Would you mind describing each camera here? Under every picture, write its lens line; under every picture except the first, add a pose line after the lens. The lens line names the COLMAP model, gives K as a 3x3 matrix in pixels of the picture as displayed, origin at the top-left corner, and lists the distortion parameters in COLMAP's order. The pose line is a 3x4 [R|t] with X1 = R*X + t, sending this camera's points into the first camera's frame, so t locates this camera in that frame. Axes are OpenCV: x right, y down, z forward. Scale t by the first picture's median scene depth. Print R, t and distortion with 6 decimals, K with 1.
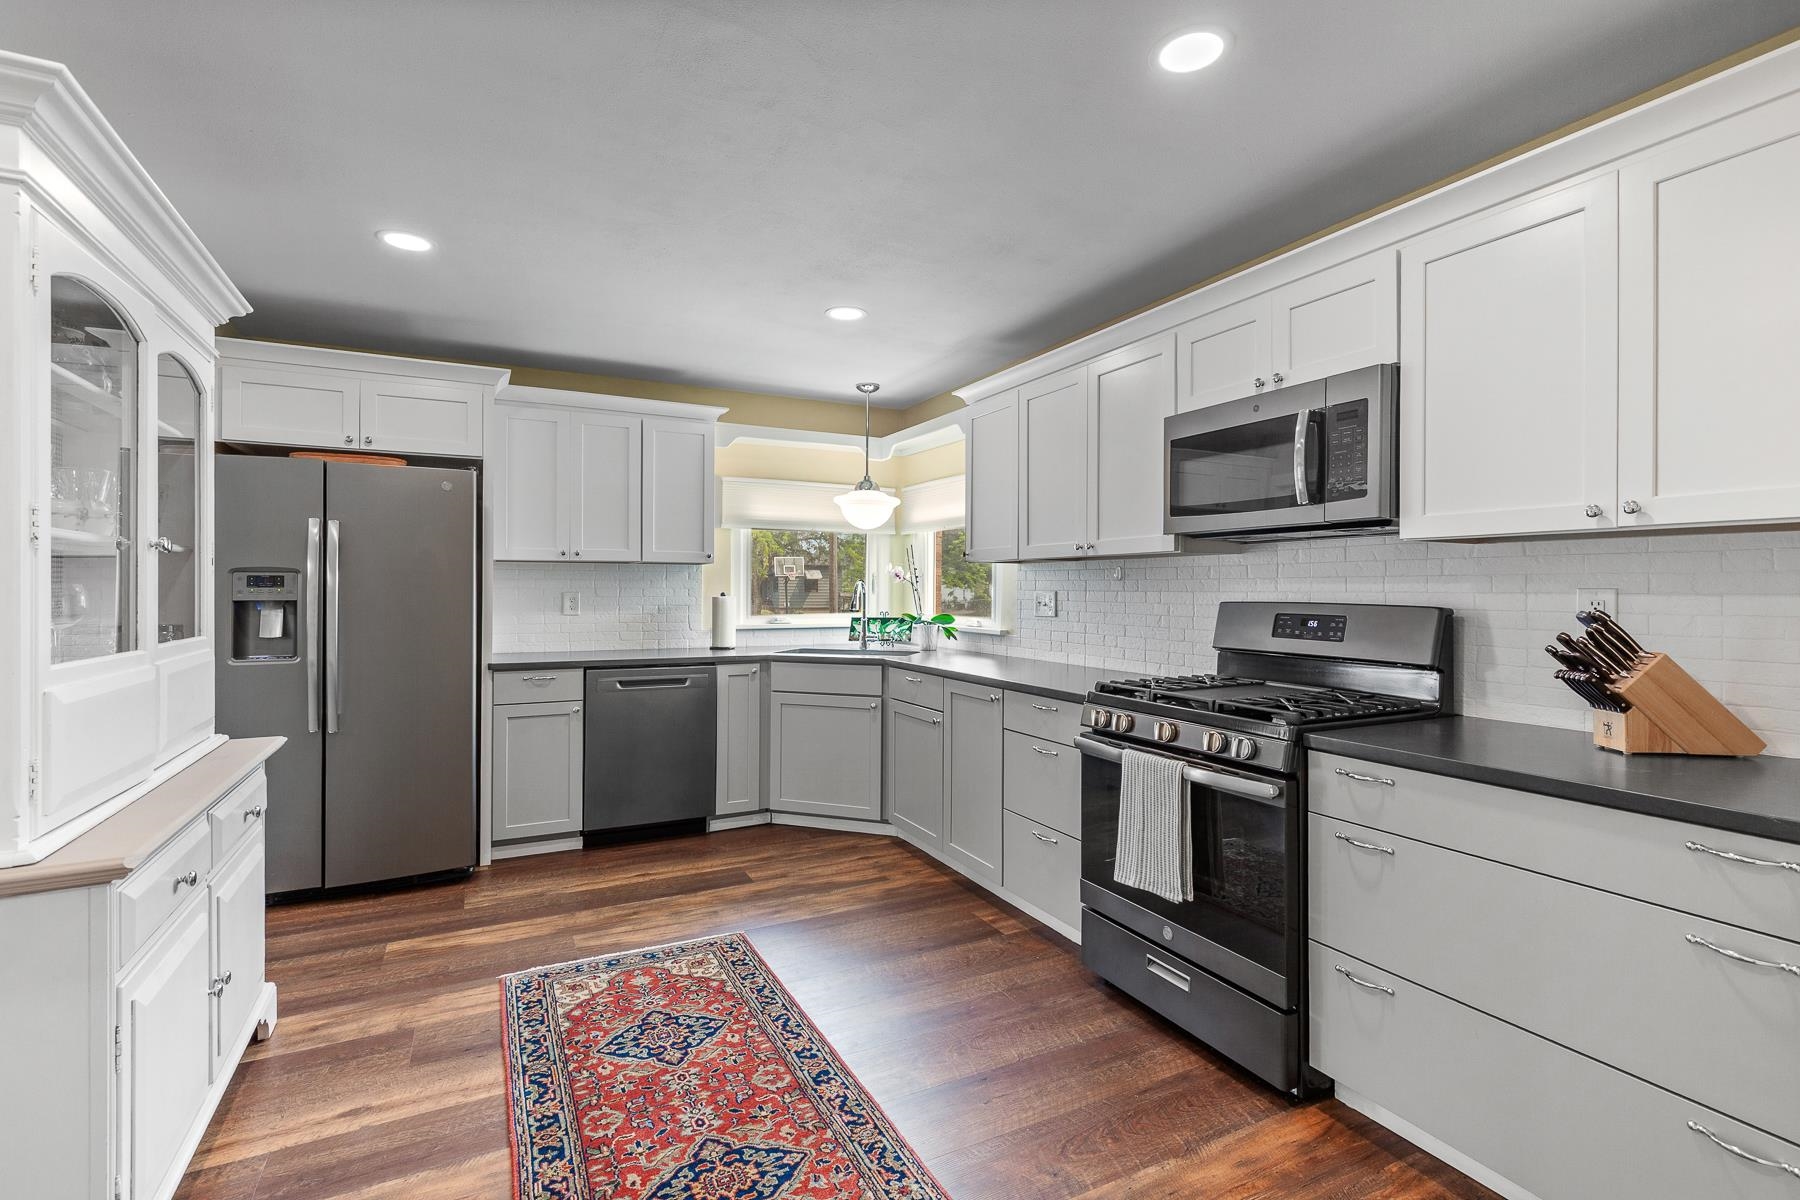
lens RADIAL K [[828.4, 0, 908.7], [0, 828.4, 591.7], [0, 0, 1]] dist [0.007932, 0.000024]
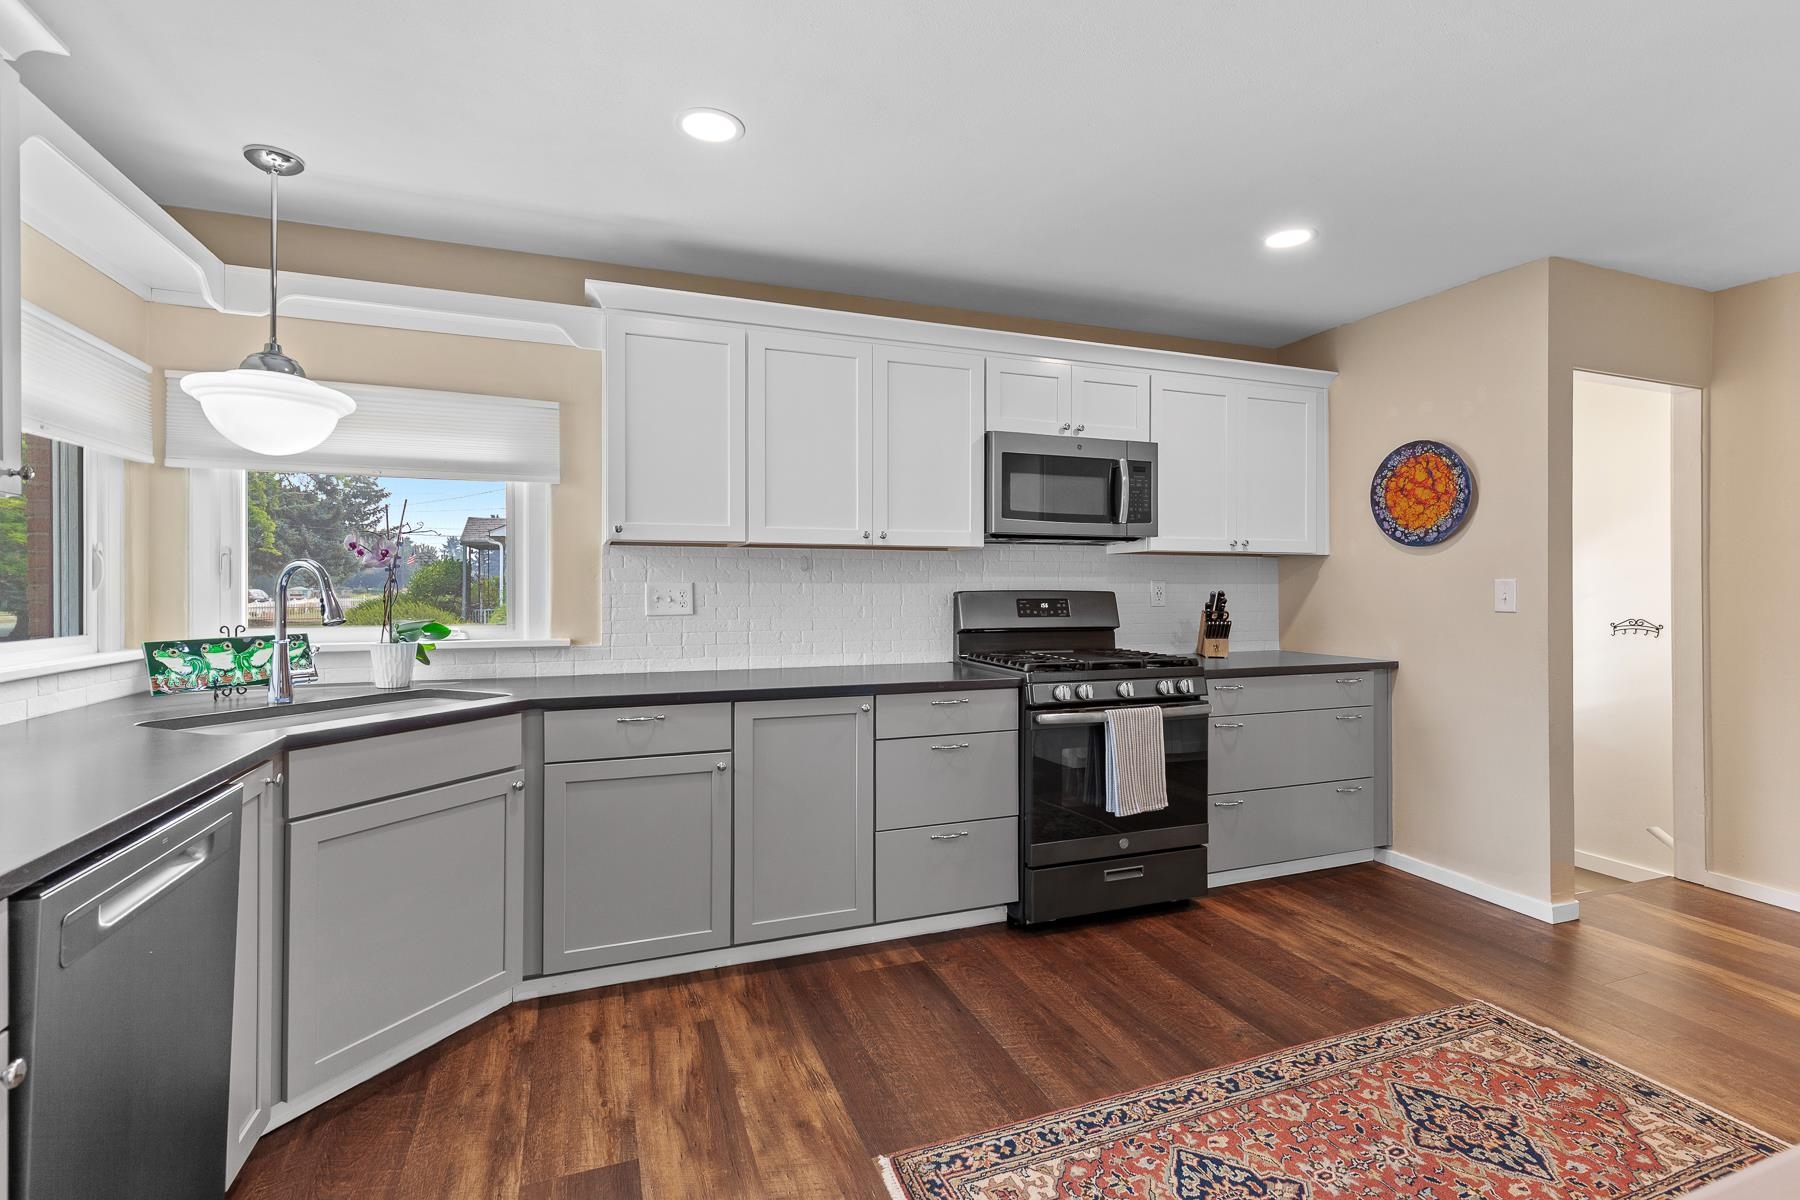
lens RADIAL K [[828.4, 0, 910.8], [0, 828.4, 594.3], [0, 0, 1]] dist [0.007932, 0.000024]
pose [[0.109097, -0.012918, 0.993947, -0.841431], [0.001668, 0.999917, 0.012812, 0.001056], [-0.994030, 0.000260, 0.109110, 0.984681]]
